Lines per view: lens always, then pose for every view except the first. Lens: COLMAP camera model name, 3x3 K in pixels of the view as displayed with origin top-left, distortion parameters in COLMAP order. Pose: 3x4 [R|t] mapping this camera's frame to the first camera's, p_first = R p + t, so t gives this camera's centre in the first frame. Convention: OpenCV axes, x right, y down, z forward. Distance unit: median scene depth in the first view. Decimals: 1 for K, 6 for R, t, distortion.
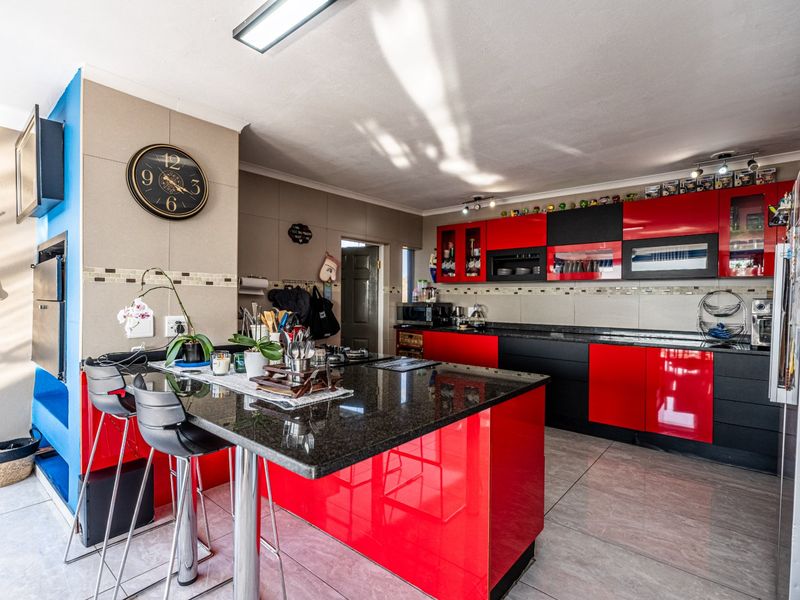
lens RADIAL K [[404.6, 0, 394.2], [0, 404.6, 299.1], [0, 0, 1]] dist [0.003689, -0.000861]
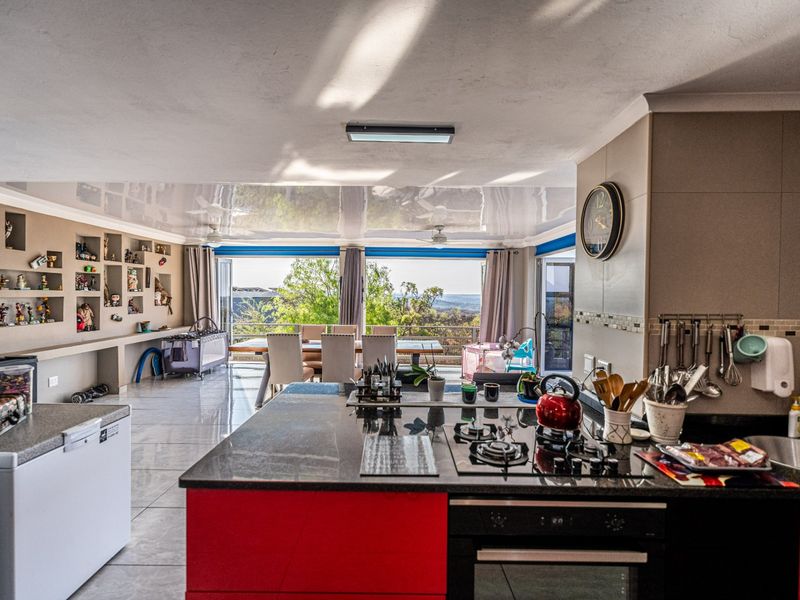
lens RADIAL K [[404.6, 0, 396.9], [0, 404.6, 299.1], [0, 0, 1]] dist [0.003689, -0.000861]
pose [[-0.771181, -0.006671, -0.636581, 0.252384], [-0.019242, 0.999732, 0.012834, -0.060873], [0.636325, 0.022146, -0.771103, 0.823566]]
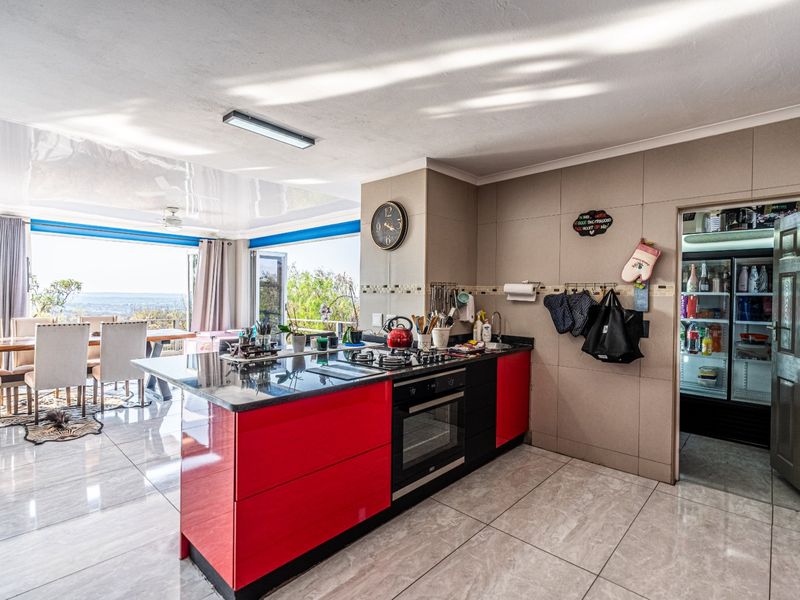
lens RADIAL K [[404.6, 0, 398.8], [0, 404.6, 296.8], [0, 0, 1]] dist [0.003689, -0.000861]
pose [[-0.041655, -0.004347, -0.999123, 0.547651], [-0.013091, 0.999907, -0.003804, -0.010197], [0.999046, 0.012921, -0.041708, 0.631409]]
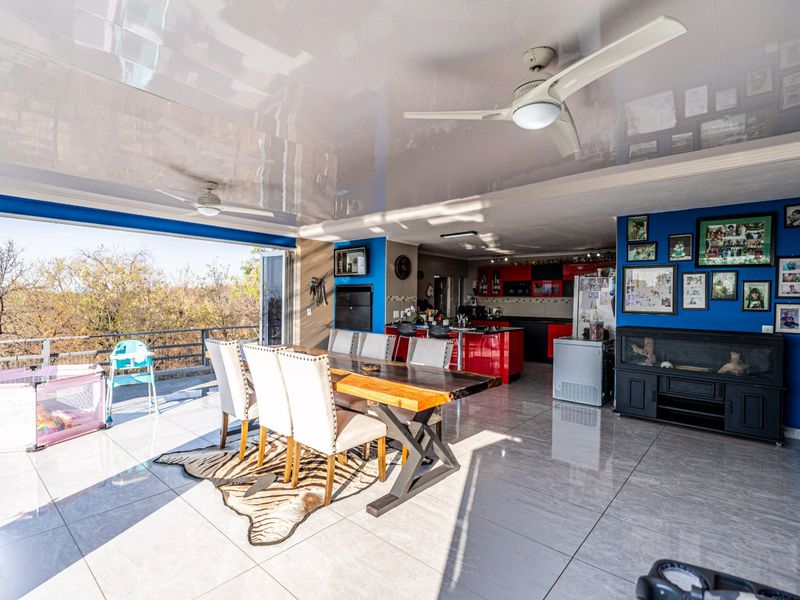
lens RADIAL K [[404.6, 0, 403.0], [0, 404.6, 298.6], [0, 0, 1]] dist [0.003689, -0.000861]
pose [[0.999977, 0.006830, -0.000226, -0.312386], [-0.006829, 0.999958, 0.006127, -0.045092], [0.000268, -0.006126, 0.999981, -1.183039]]
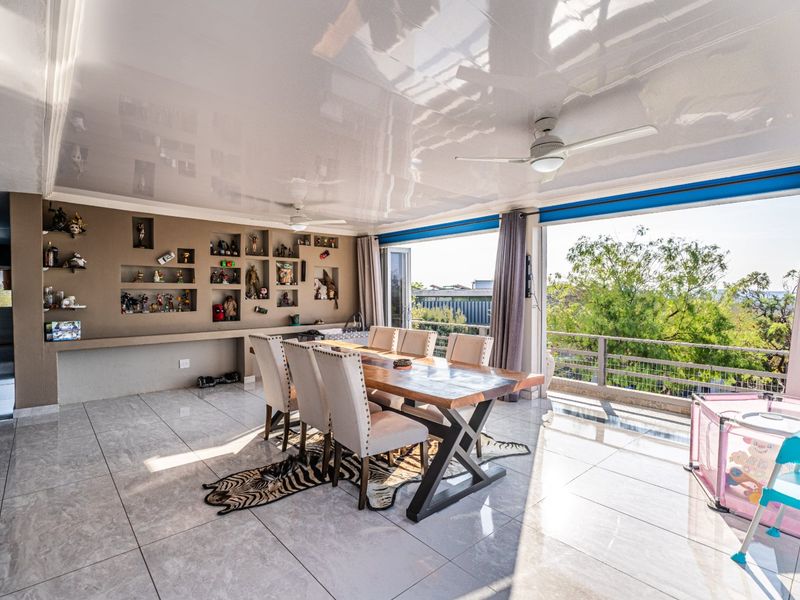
lens RADIAL K [[404.6, 0, 406.5], [0, 404.6, 302.0], [0, 0, 1]] dist [0.003689, -0.000861]
pose [[-0.991910, -0.010259, 0.126526, -0.641183], [-0.006236, 0.999464, 0.032149, -0.037258], [-0.126788, 0.031100, -0.991442, 0.490879]]
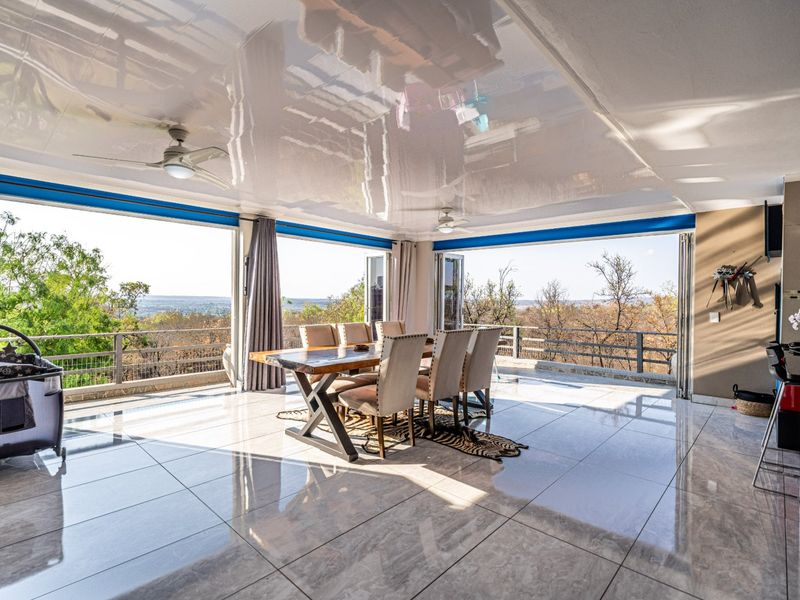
lens RADIAL K [[404.6, 0, 385.2], [0, 404.6, 303.8], [0, 0, 1]] dist [0.003689, -0.000861]
pose [[-0.045918, 0.006823, -0.998922, 0.533468], [-0.016569, 0.999834, 0.007591, -0.004743], [0.998808, 0.016899, -0.045797, -0.302585]]
